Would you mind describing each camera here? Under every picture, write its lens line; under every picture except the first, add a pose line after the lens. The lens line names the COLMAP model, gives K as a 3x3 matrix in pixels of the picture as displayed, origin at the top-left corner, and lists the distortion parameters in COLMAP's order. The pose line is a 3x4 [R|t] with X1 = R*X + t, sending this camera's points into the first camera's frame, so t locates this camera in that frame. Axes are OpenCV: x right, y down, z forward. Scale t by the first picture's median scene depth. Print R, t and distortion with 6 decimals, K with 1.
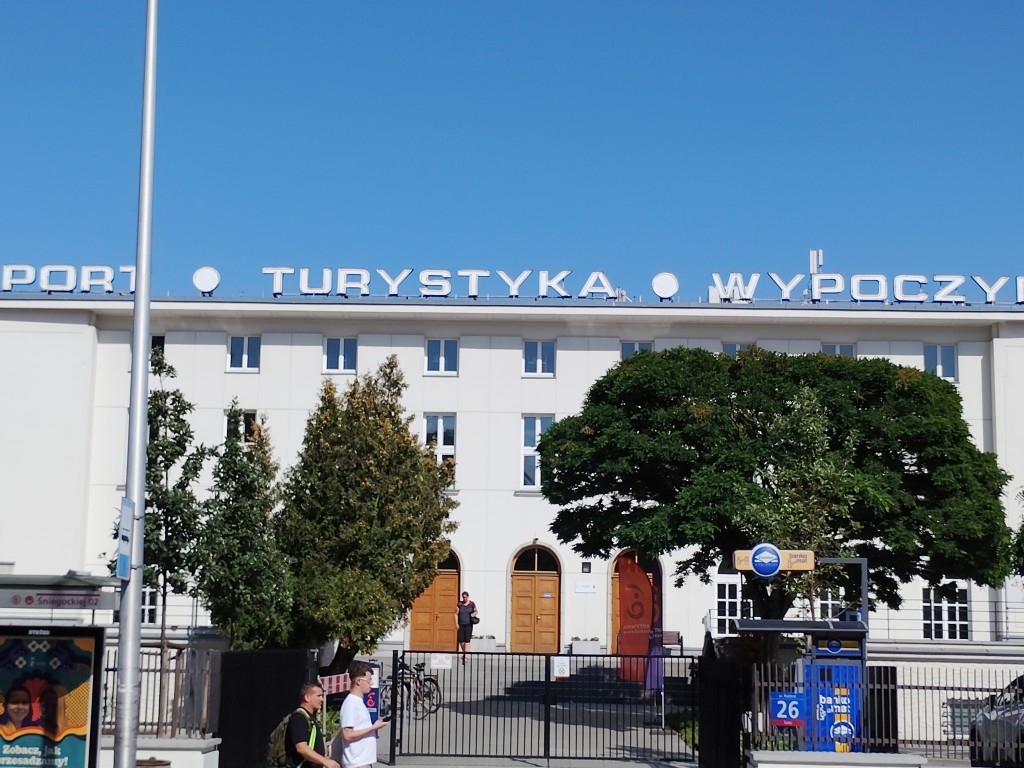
lens RADIAL K [[973.0, 0, 511.0], [0, 973.0, 387.5], [0, 0, 1]] dist [0.026820, 0.000000]
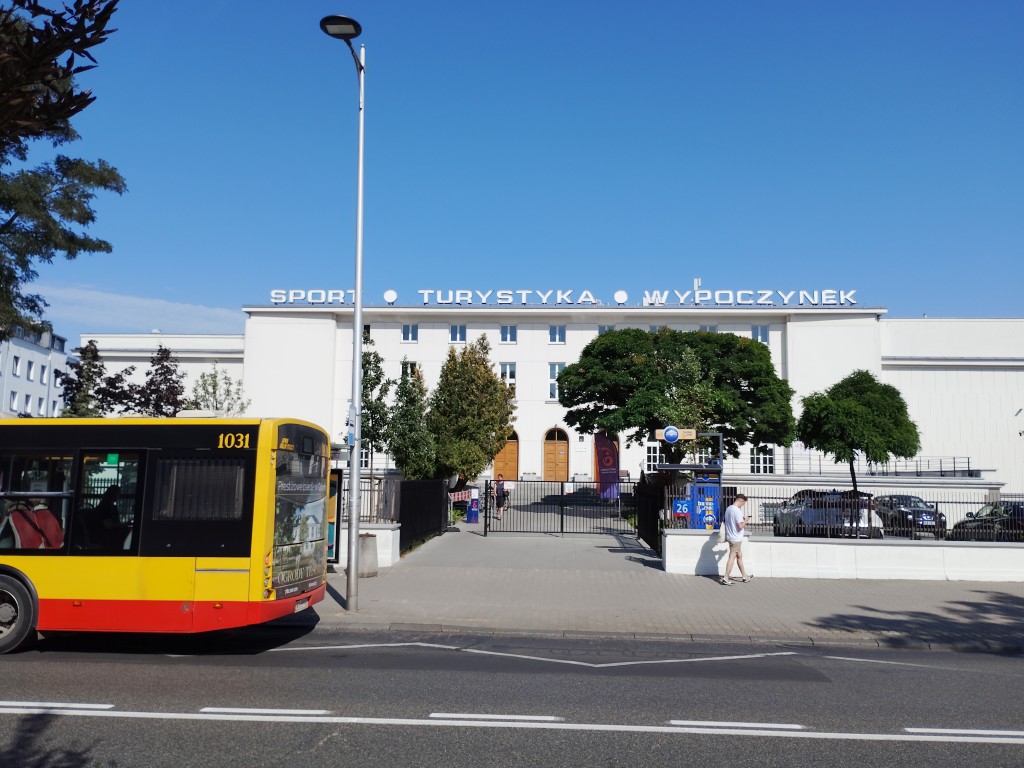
lens RADIAL K [[973.0, 0, 514.7], [0, 973.0, 384.4], [0, 0, 1]] dist [0.026820, 0.000000]
pose [[0.999911, -0.007064, -0.011292, -0.036076], [0.007888, 0.997176, 0.074687, -0.077113], [0.010732, -0.074770, 0.997143, -0.986289]]
